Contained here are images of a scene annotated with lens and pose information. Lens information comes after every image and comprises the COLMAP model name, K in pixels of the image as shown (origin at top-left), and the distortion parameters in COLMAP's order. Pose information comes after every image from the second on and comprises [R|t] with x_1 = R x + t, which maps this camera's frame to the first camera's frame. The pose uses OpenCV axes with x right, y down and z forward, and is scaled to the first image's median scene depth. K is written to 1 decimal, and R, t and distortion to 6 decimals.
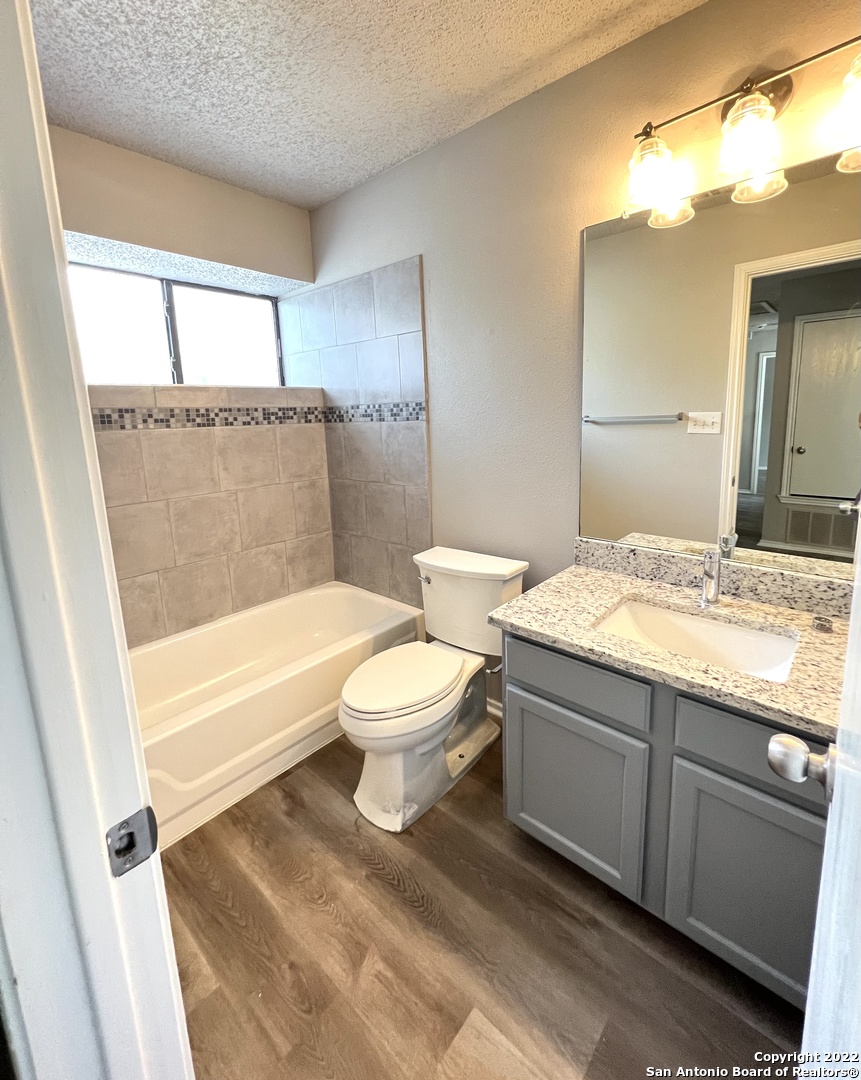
lens RADIAL K [[438.8, 0, 465.4], [0, 438.8, 488.2], [0, 0, 1]] dist [-0.004179, -0.000329]
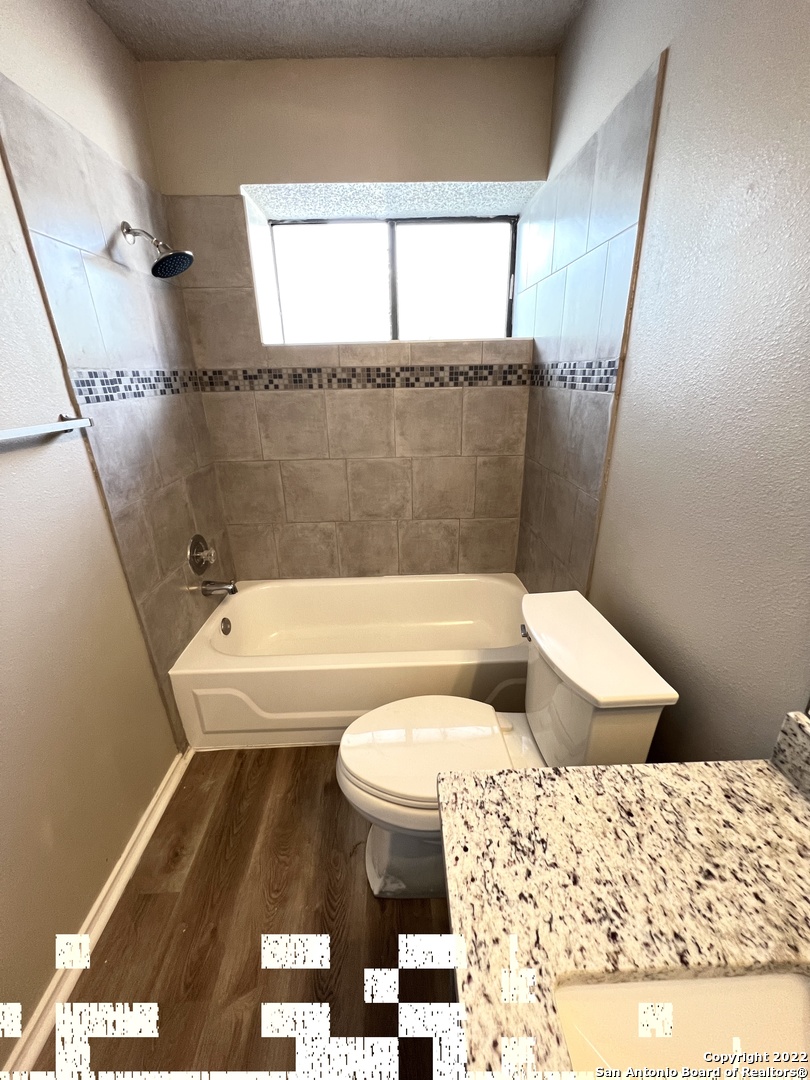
lens RADIAL K [[432.6, 0, 400.5], [0, 432.6, 545.3], [0, 0, 1]] dist [-0.002292, 0.000762]
pose [[0.673814, 0.288208, -0.680375, 0.165046], [-0.126619, 0.952211, 0.277960, -0.074405], [0.727971, -0.101145, 0.678106, 0.325527]]
